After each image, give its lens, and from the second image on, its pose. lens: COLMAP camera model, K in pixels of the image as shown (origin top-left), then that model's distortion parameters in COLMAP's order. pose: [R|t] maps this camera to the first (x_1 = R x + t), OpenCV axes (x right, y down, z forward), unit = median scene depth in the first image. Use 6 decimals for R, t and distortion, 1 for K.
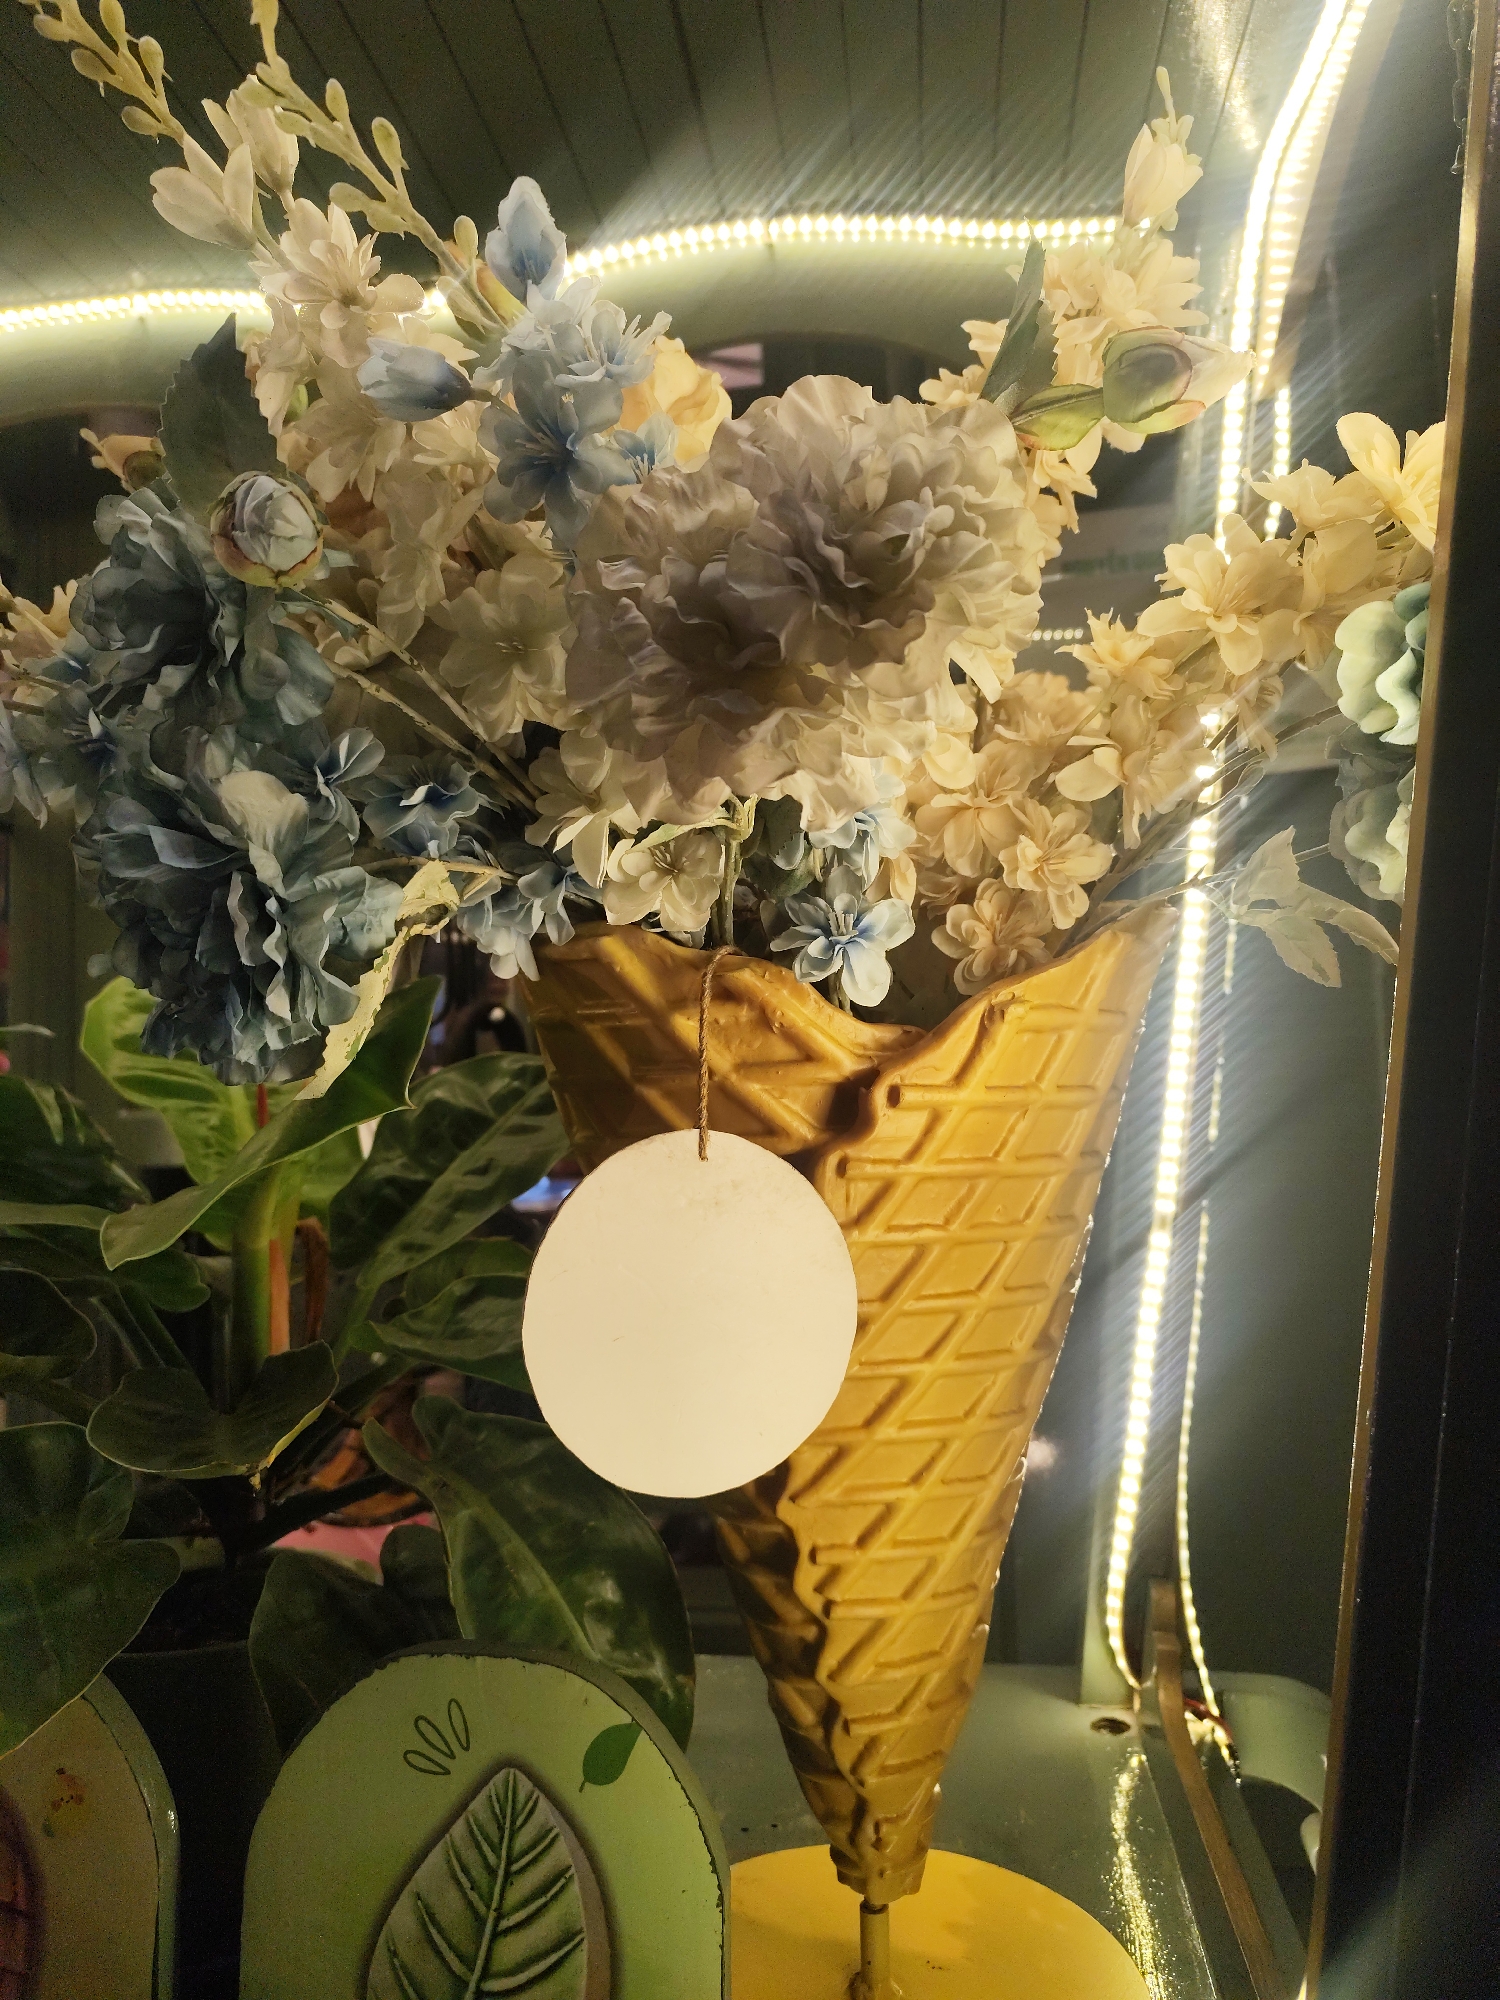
lens RADIAL K [[1352.0, 0, 749.2], [0, 1352.0, 1001.2], [0, 0, 1]] dist [-0.005528, -0.002966]
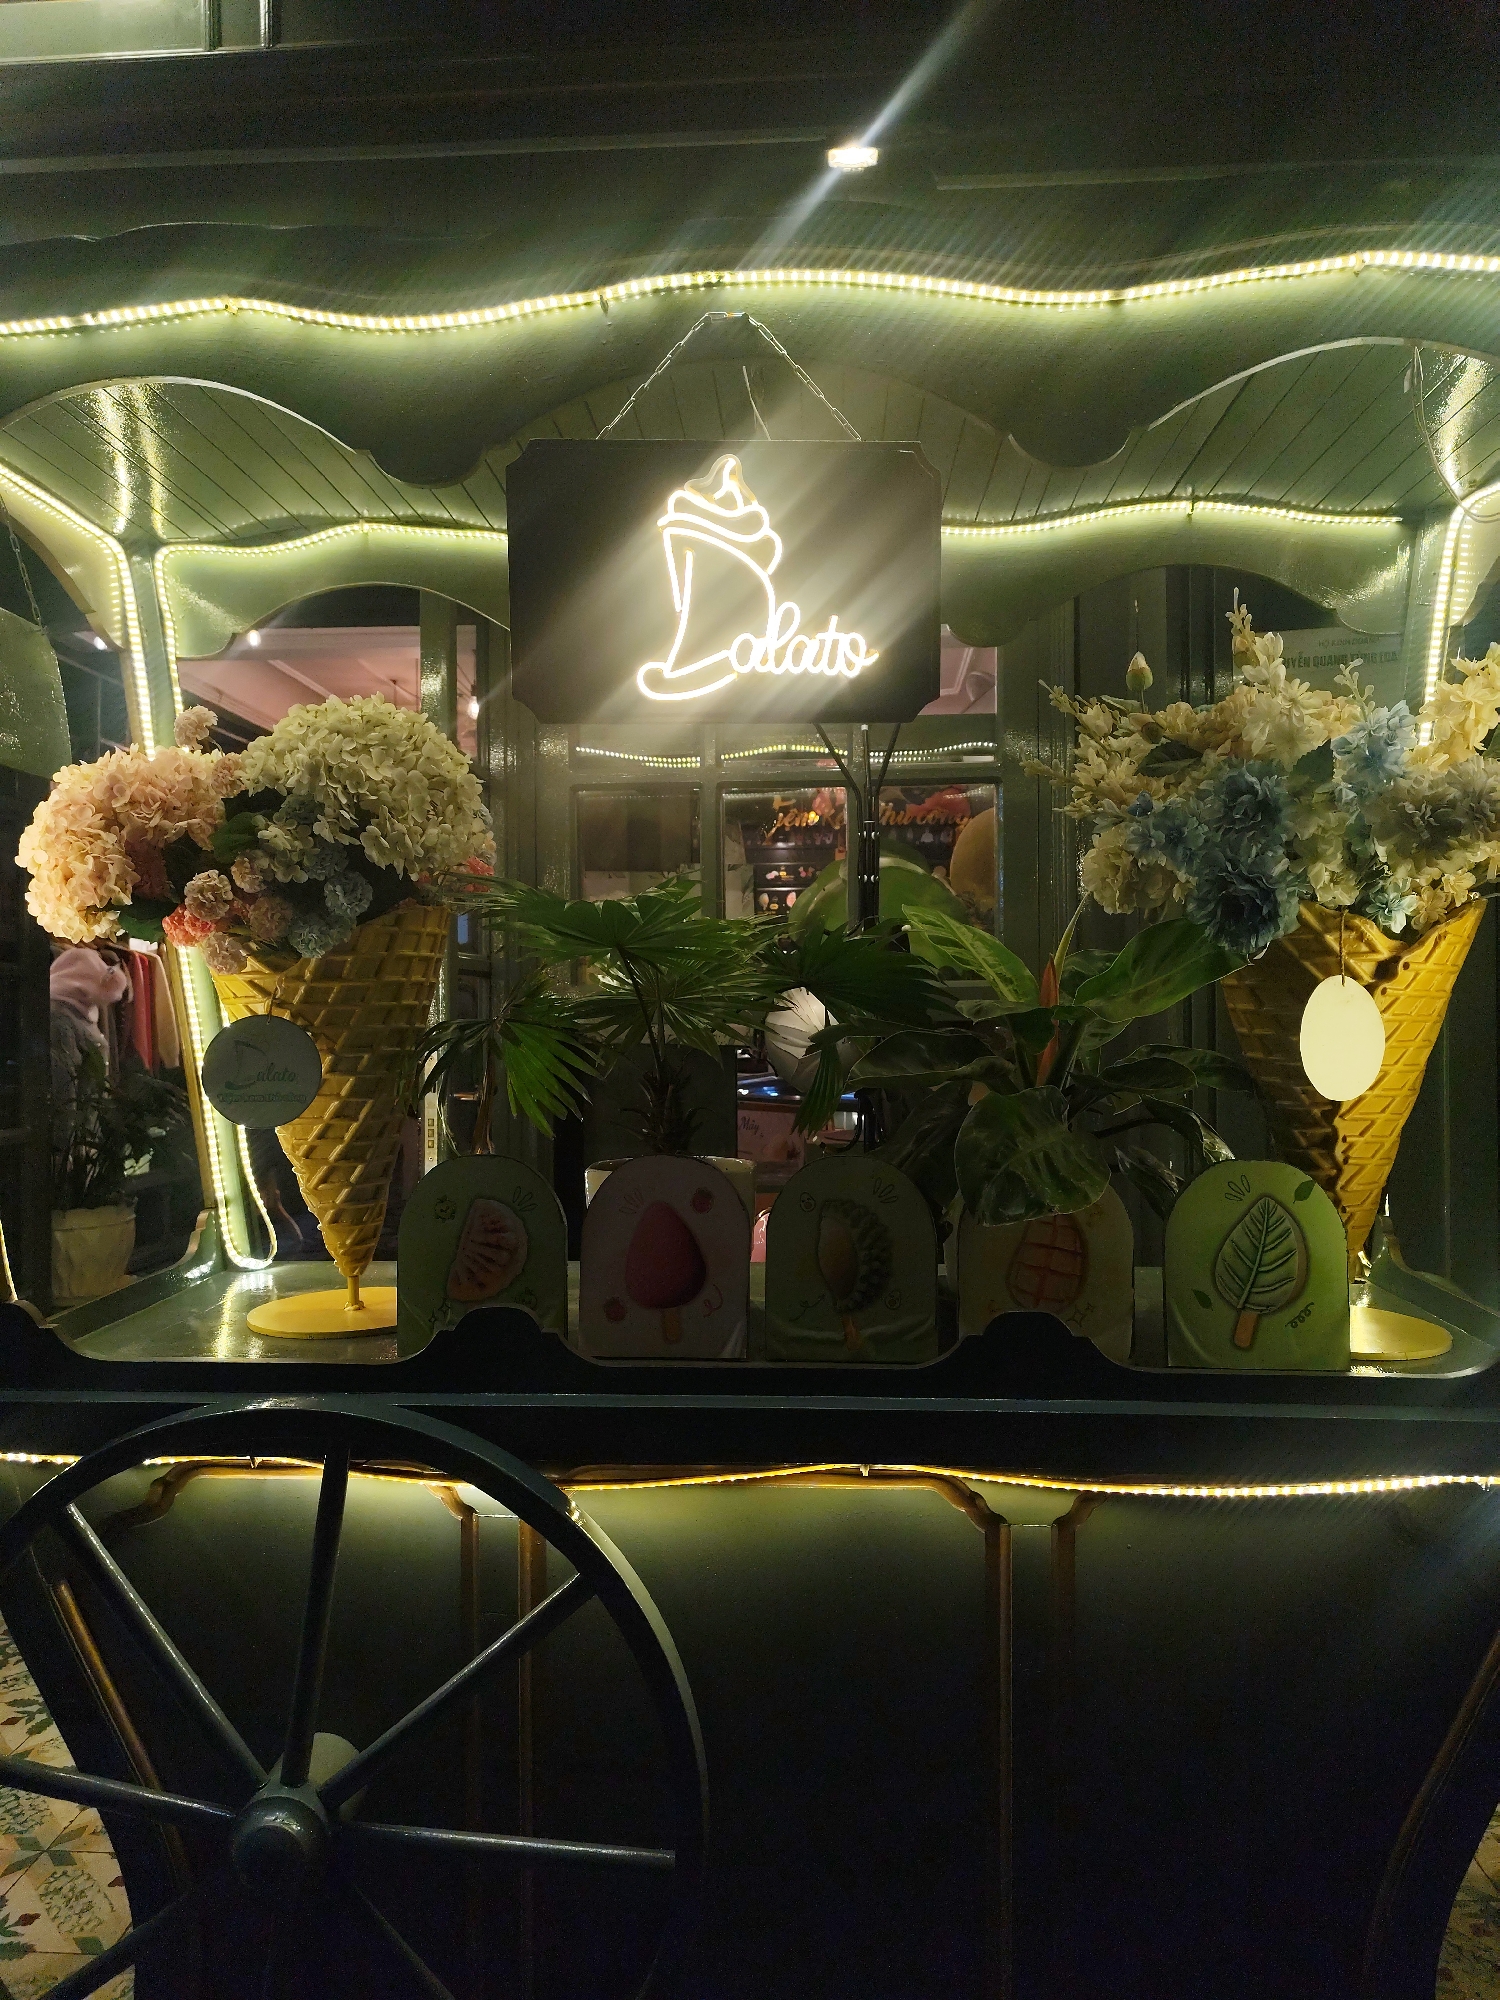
lens RADIAL K [[1322.6, 0, 750.3], [0, 1322.6, 1010.3], [0, 0, 1]] dist [0.020182, -0.002263]
pose [[0.996329, 0.025134, 0.081838, -1.455064], [-0.030547, 0.997379, 0.065586, 0.022756], [-0.079975, -0.067845, 0.994485, -1.622330]]
